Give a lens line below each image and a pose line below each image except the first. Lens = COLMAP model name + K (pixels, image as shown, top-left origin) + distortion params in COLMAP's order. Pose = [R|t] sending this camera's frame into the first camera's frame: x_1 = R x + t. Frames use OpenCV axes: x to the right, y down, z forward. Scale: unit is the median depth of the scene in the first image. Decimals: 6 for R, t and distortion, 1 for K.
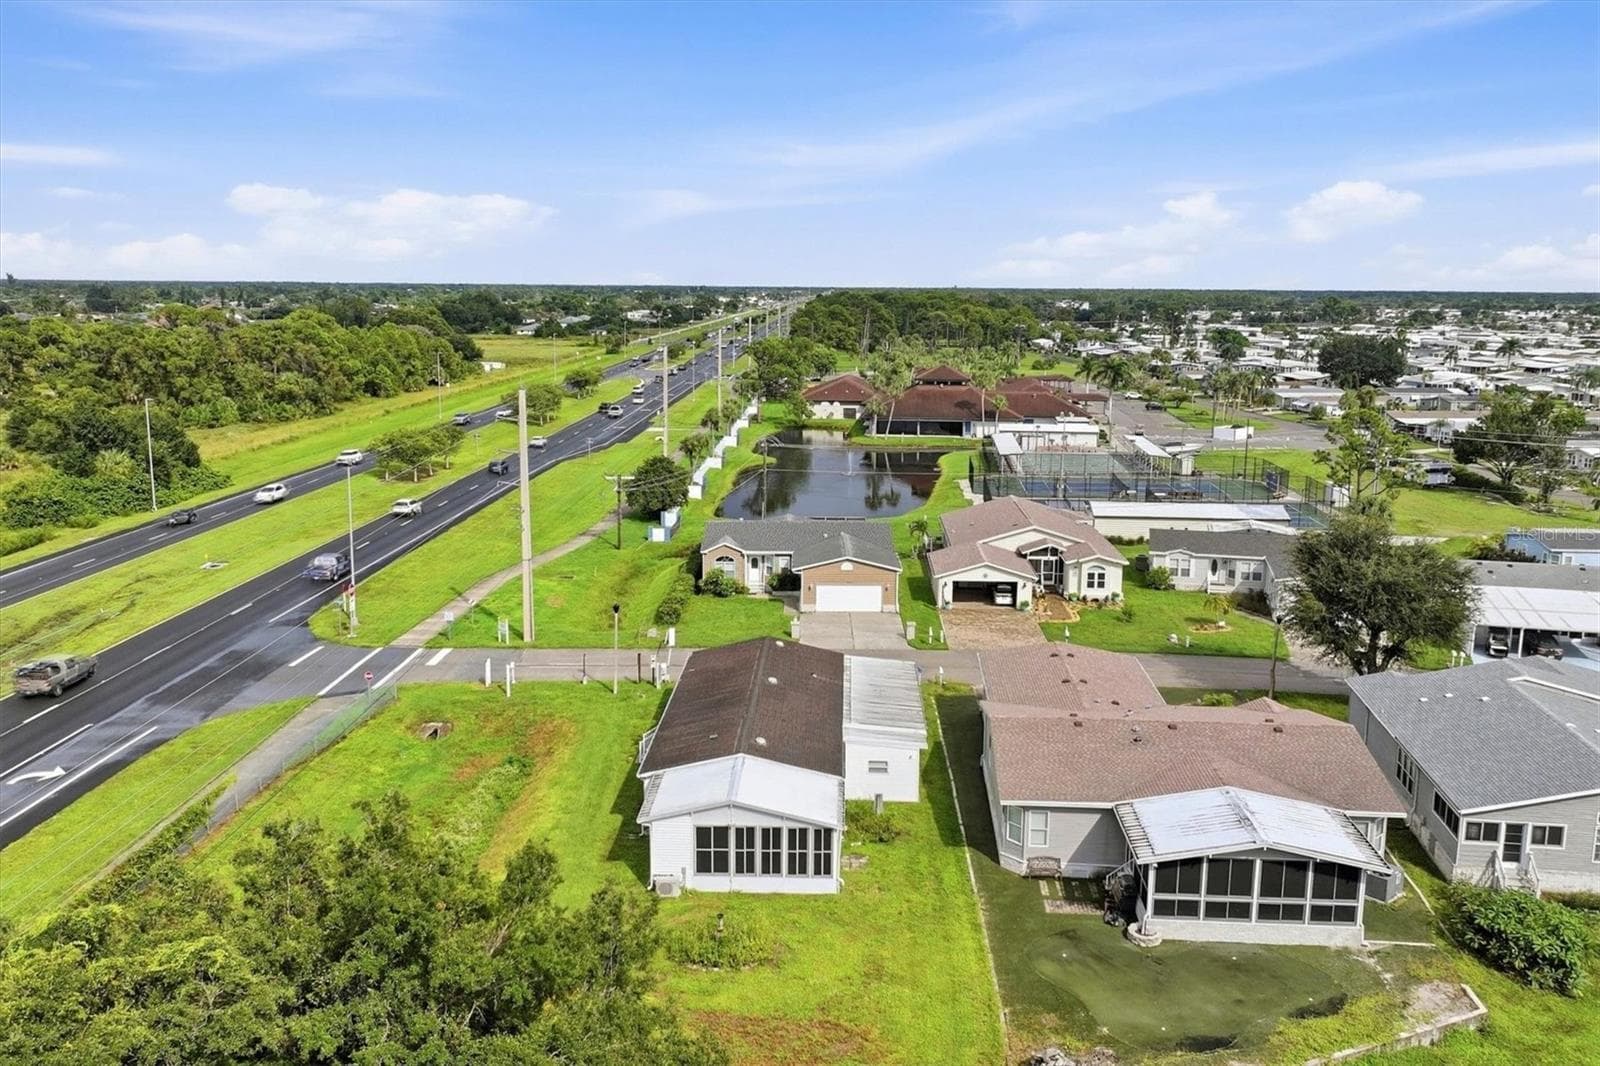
lens RADIAL K [[1325.5, 0, 800.0], [0, 1325.5, 533.0], [0, 0, 1]] dist [0.008878, -0.016315]
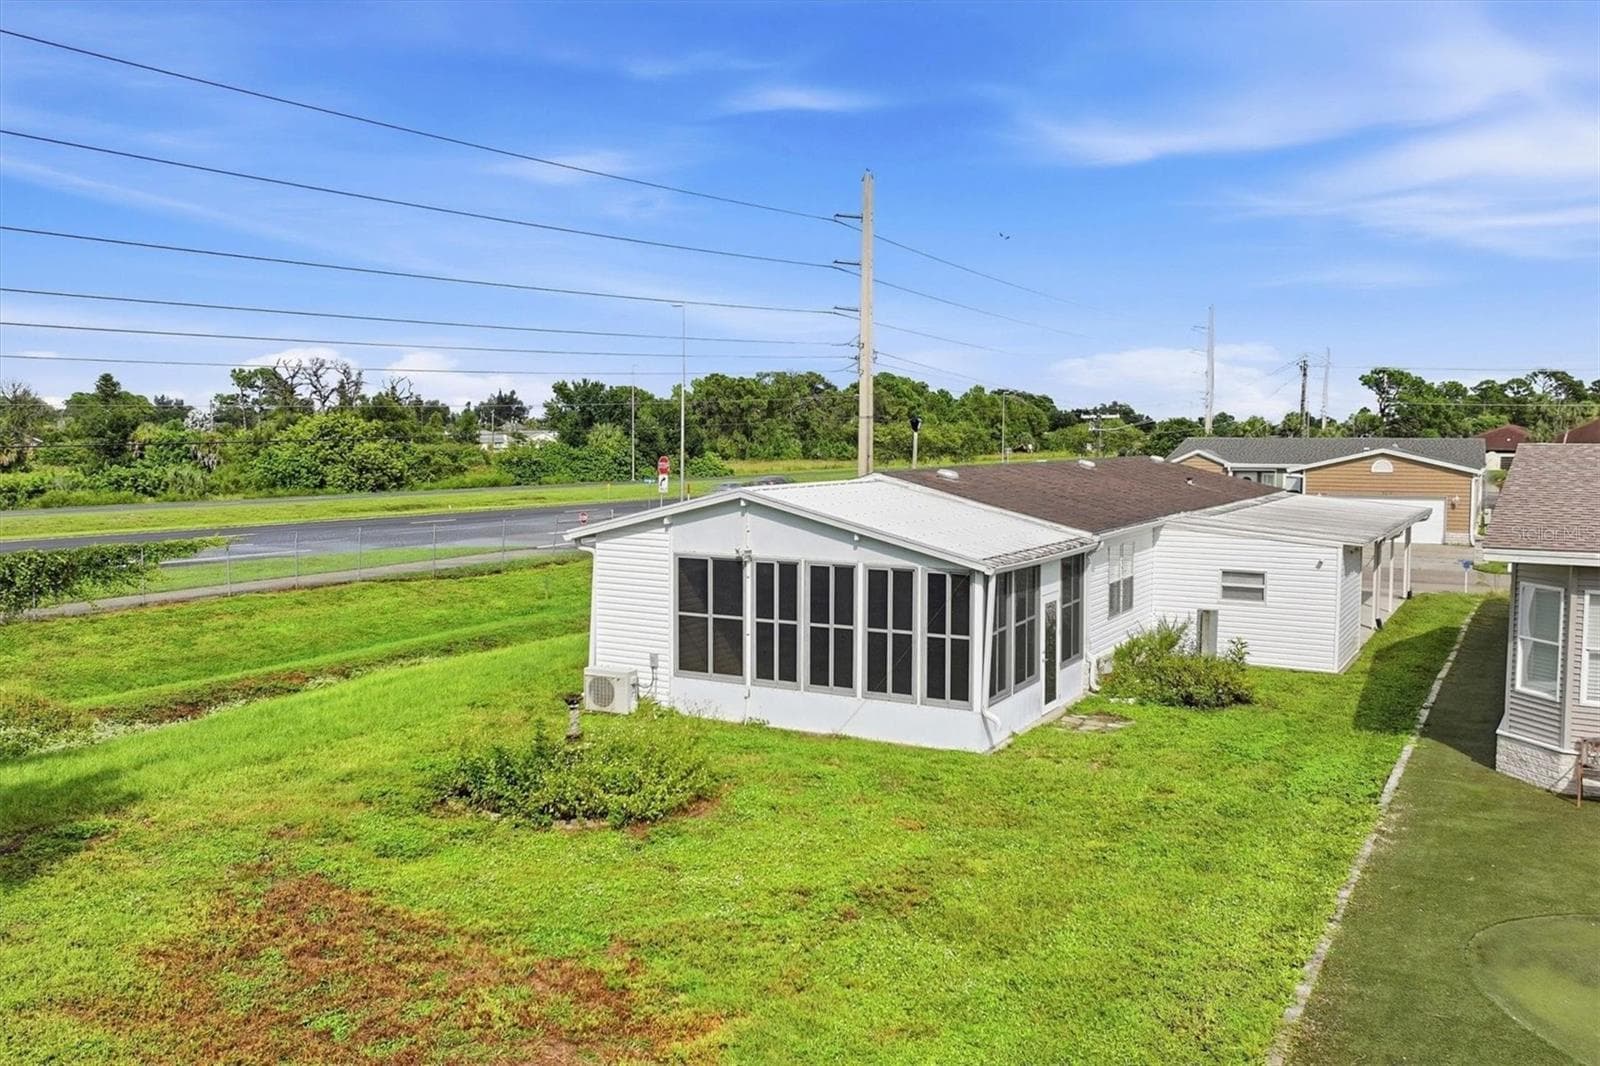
lens RADIAL K [[1325.5, 0, 800.0], [0, 1325.5, 533.0], [0, 0, 1]] dist [0.008878, -0.016315]
pose [[0.883617, 0.034577, -0.466931, 0.107777], [-0.085539, 0.992407, -0.088385, 0.168778], [0.460330, 0.118039, 0.879865, 0.431990]]
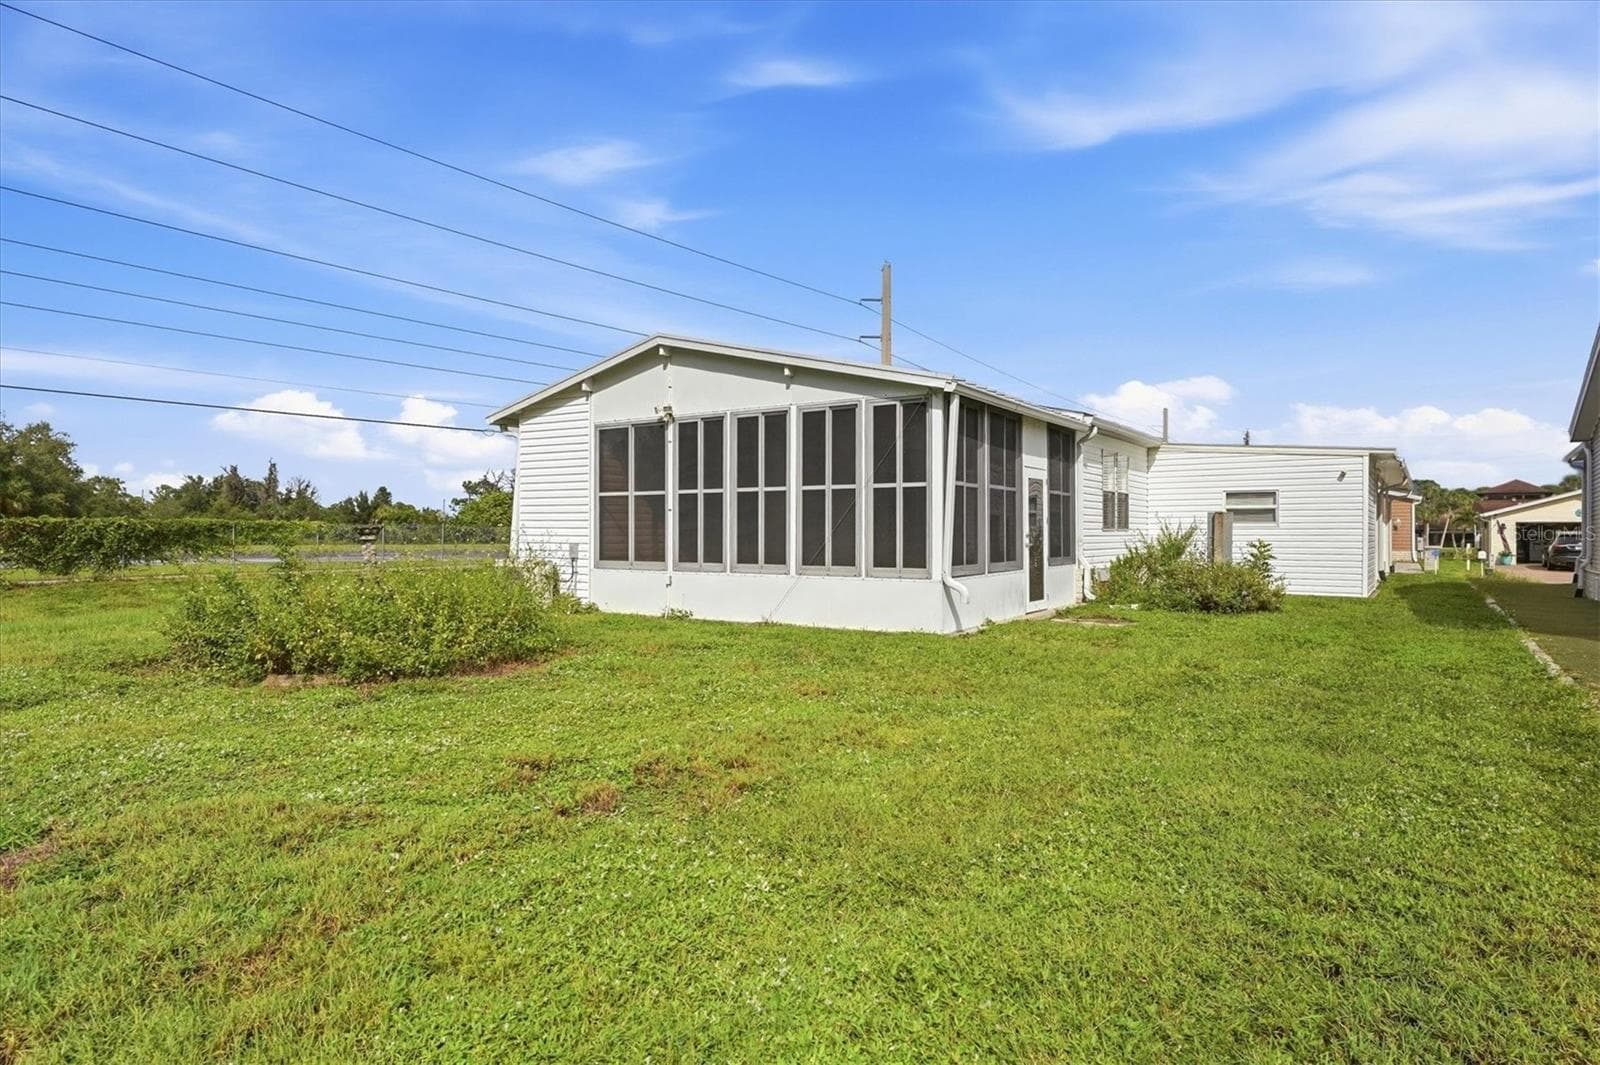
lens RADIAL K [[921.1, 0, 790.3], [0, 921.1, 538.2], [0, 0, 1]] dist [-0.001220, -0.000200]
pose [[0.843093, -0.000016, -0.537768, 0.073547], [-0.099744, 0.982644, -0.156404, 0.195260], [0.528437, 0.185502, 0.828458, 0.555020]]
